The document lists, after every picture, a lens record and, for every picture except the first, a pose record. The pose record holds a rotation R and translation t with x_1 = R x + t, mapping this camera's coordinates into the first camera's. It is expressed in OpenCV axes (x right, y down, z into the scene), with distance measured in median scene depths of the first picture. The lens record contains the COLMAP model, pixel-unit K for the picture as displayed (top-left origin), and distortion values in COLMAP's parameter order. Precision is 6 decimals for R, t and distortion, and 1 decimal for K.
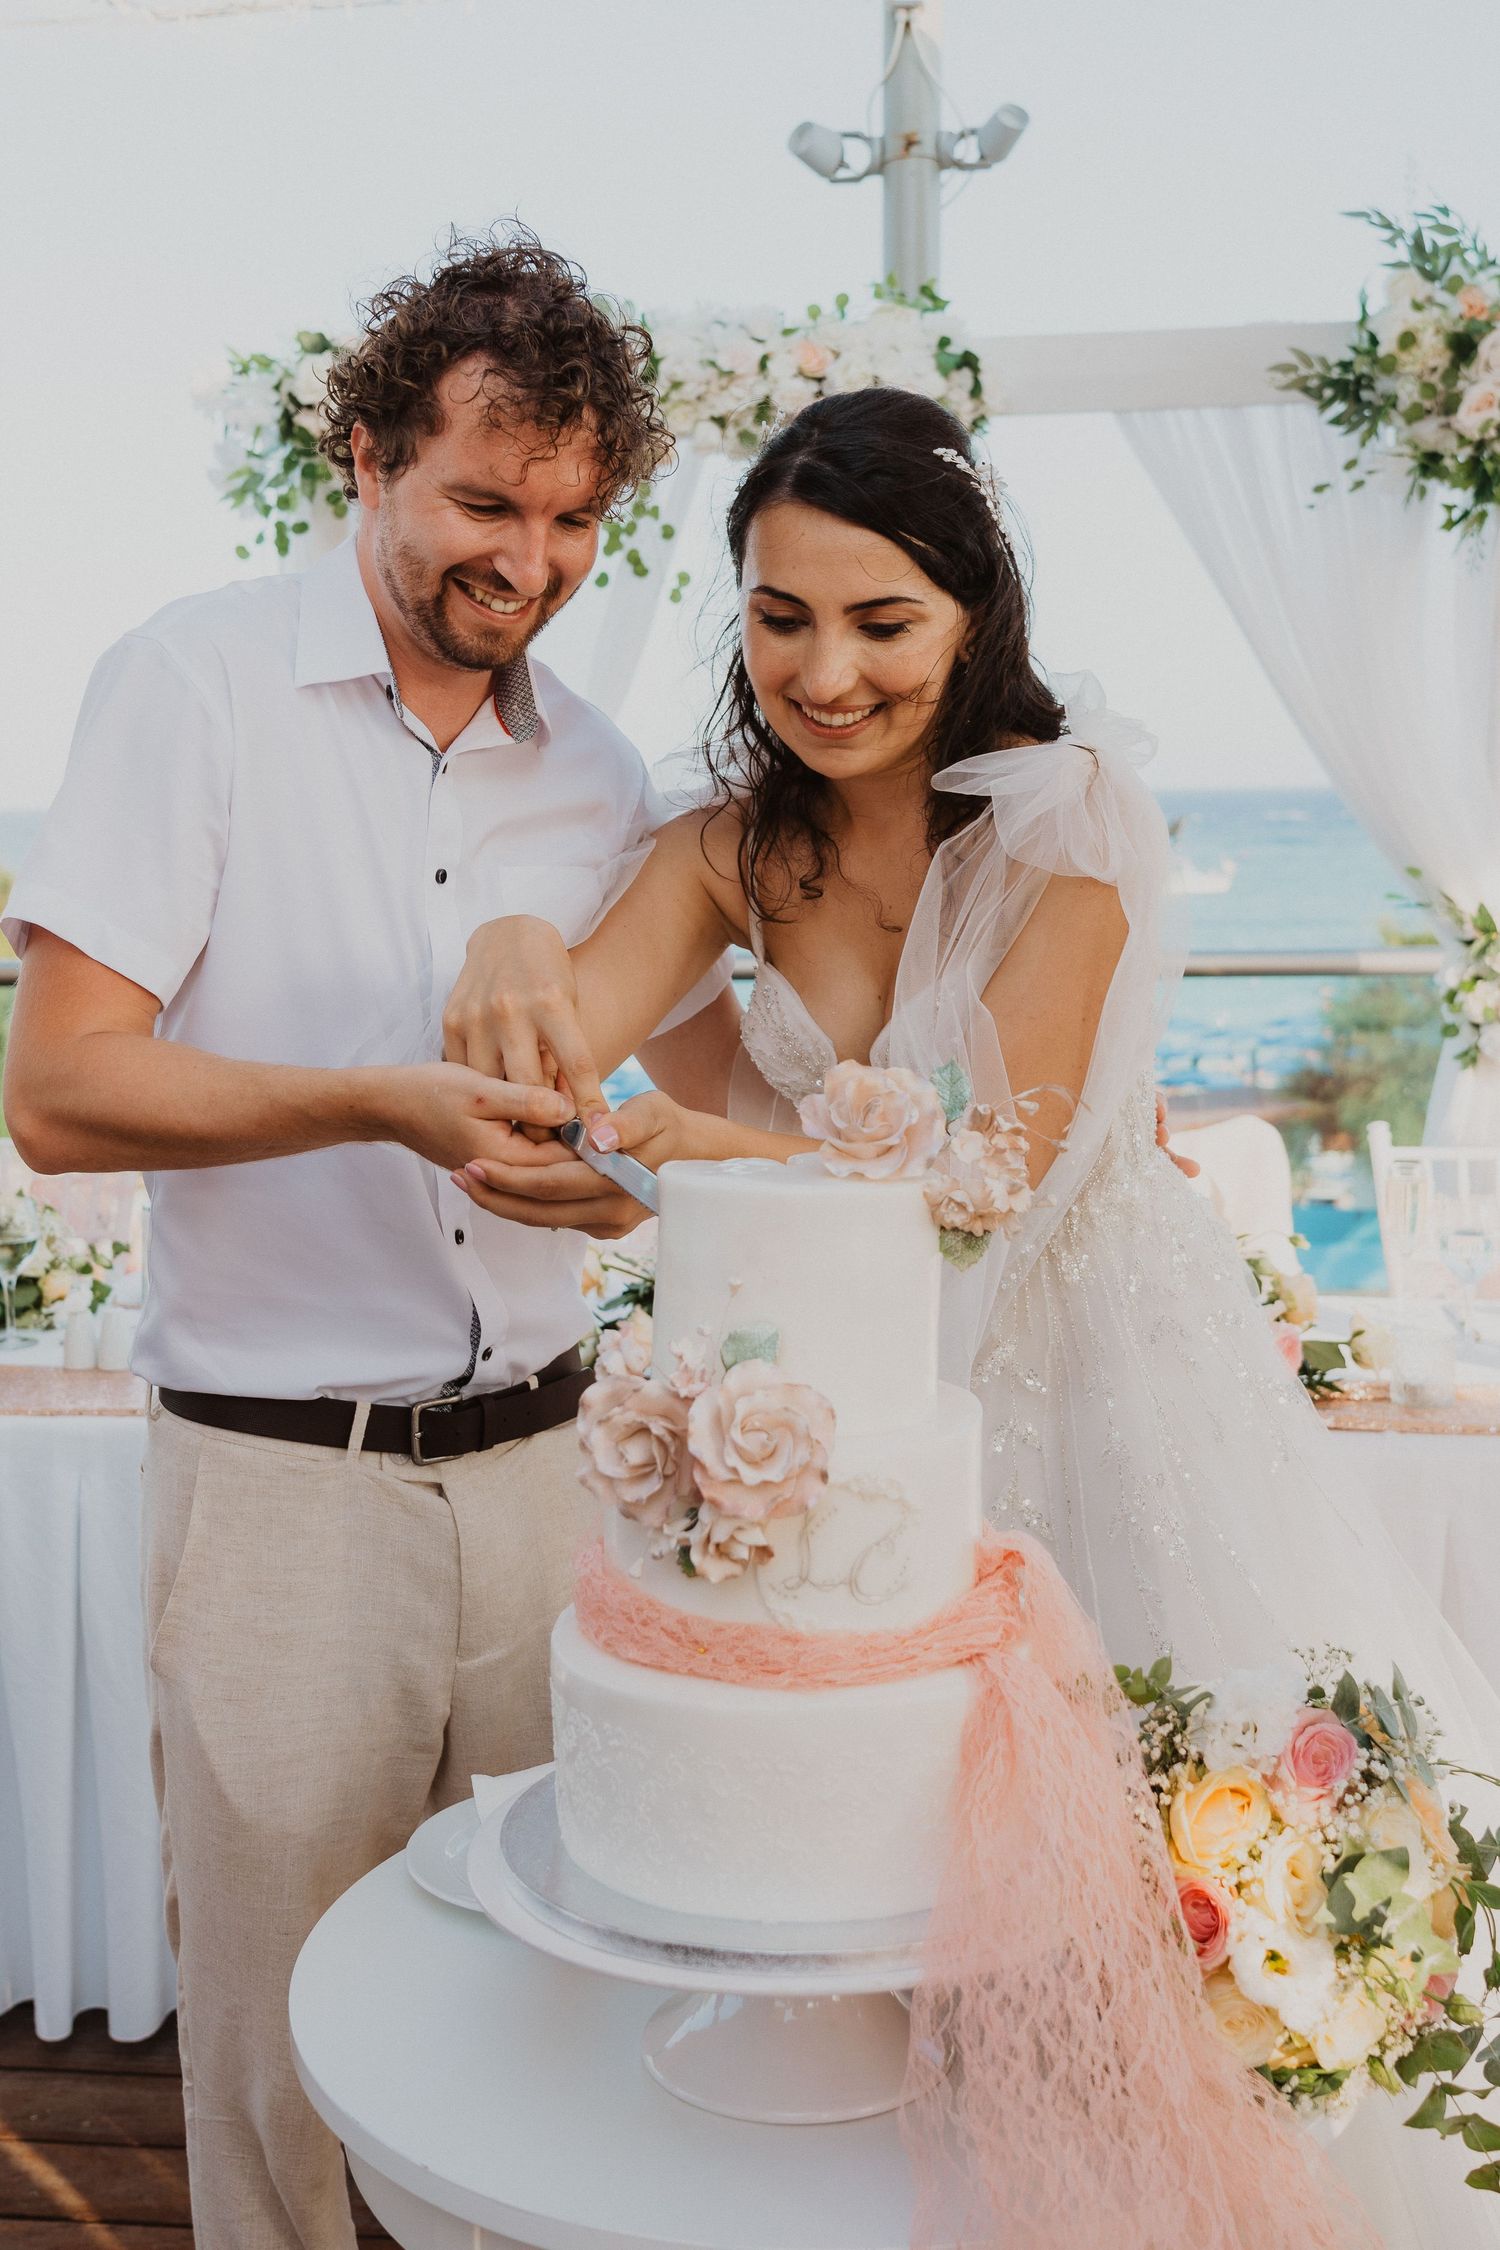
lens RADIAL K [[2598.7, 0, 696.8], [0, 2598.7, 1011.6], [0, 0, 1]] dist [0.024607, 0.029972]
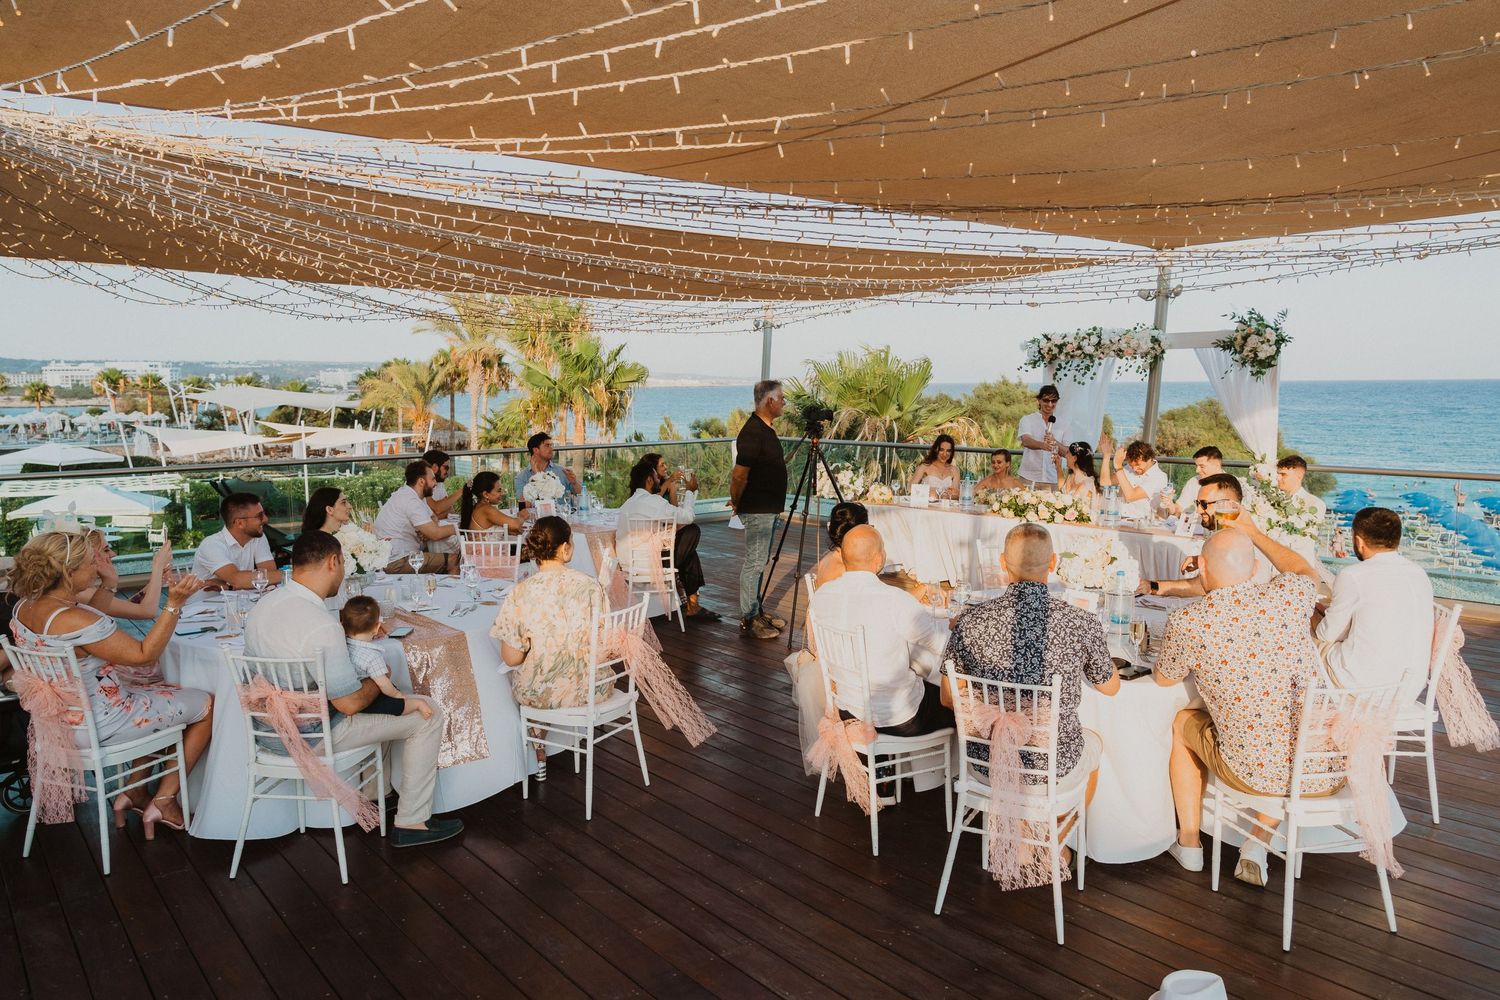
lens RADIAL K [[1046.3, 0, 753.8], [0, 1046.3, 503.4], [0, 0, 1]] dist [-0.022356, 0.000950]
pose [[0.734563, 0.087666, -0.672854, 0.951258], [-0.061250, 0.996137, 0.062918, -0.014995], [0.675771, -0.005005, 0.737095, -1.054879]]
